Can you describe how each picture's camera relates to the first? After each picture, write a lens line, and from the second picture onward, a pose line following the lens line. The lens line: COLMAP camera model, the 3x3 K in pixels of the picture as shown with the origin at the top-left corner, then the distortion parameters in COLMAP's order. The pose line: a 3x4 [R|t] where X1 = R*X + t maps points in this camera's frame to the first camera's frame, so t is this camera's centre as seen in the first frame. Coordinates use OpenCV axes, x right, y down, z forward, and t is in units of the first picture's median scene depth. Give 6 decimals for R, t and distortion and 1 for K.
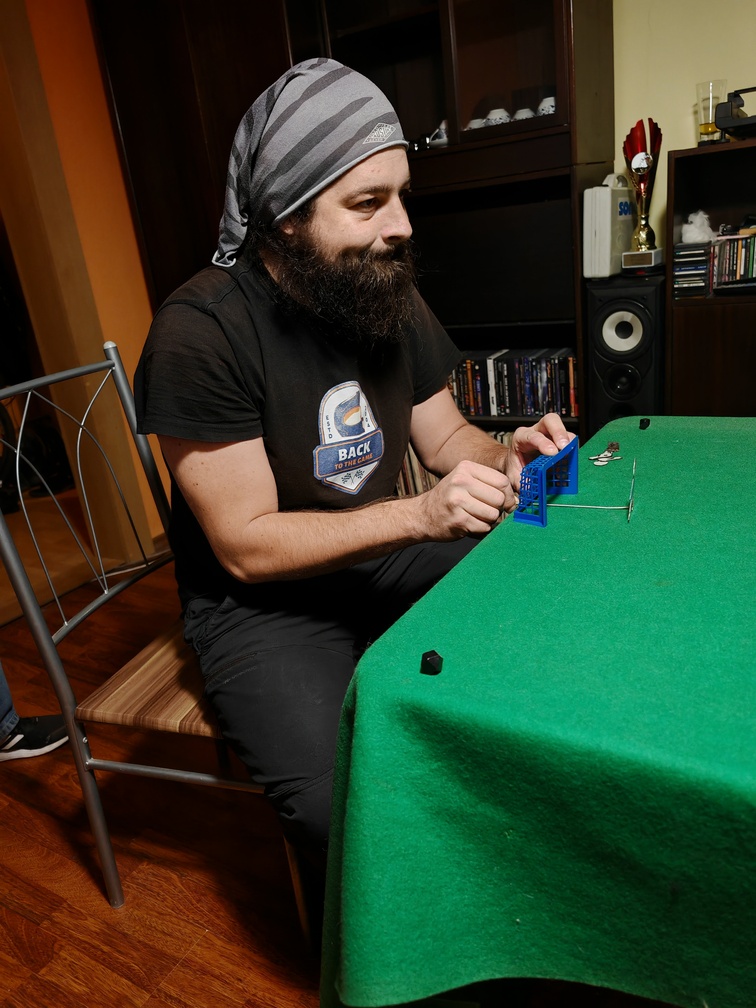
lens RADIAL K [[782.9, 0, 378.6], [0, 782.9, 484.0], [0, 0, 1]] dist [0.042985, 0.000520]
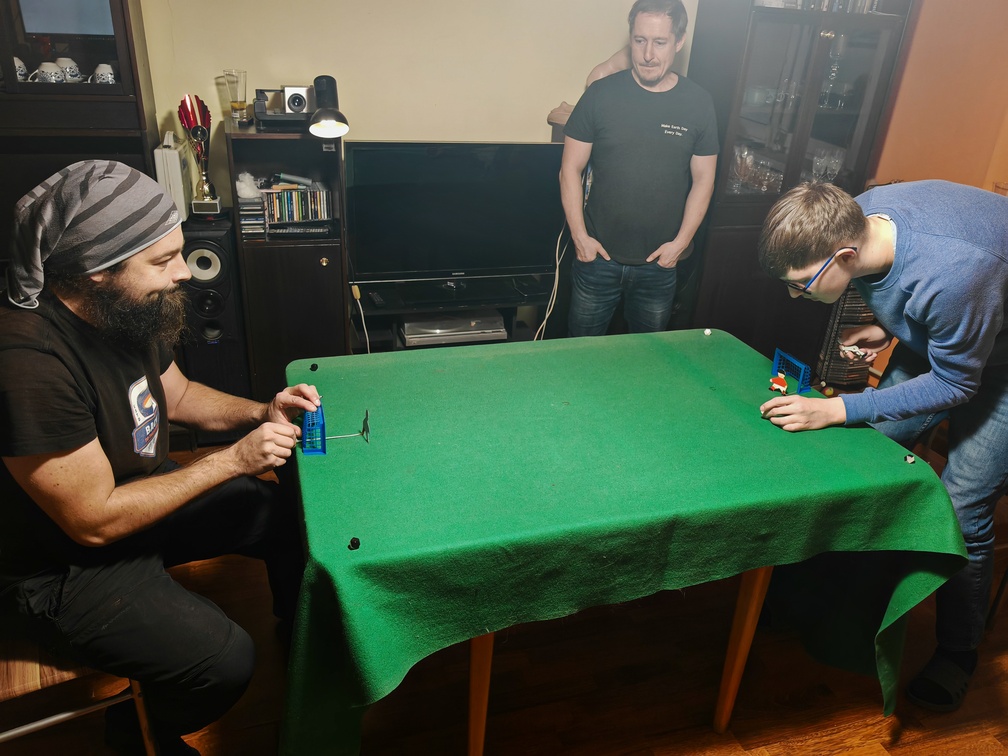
lens RADIAL K [[727.7, 0, 511.5], [0, 727.7, 376.4], [0, 0, 1]] dist [0.015387, 0.001660]
pose [[0.660565, -0.166827, 0.731999, -0.581344], [0.120265, 0.985921, 0.116169, -0.218892], [-0.741074, 0.011297, 0.671328, -0.338984]]
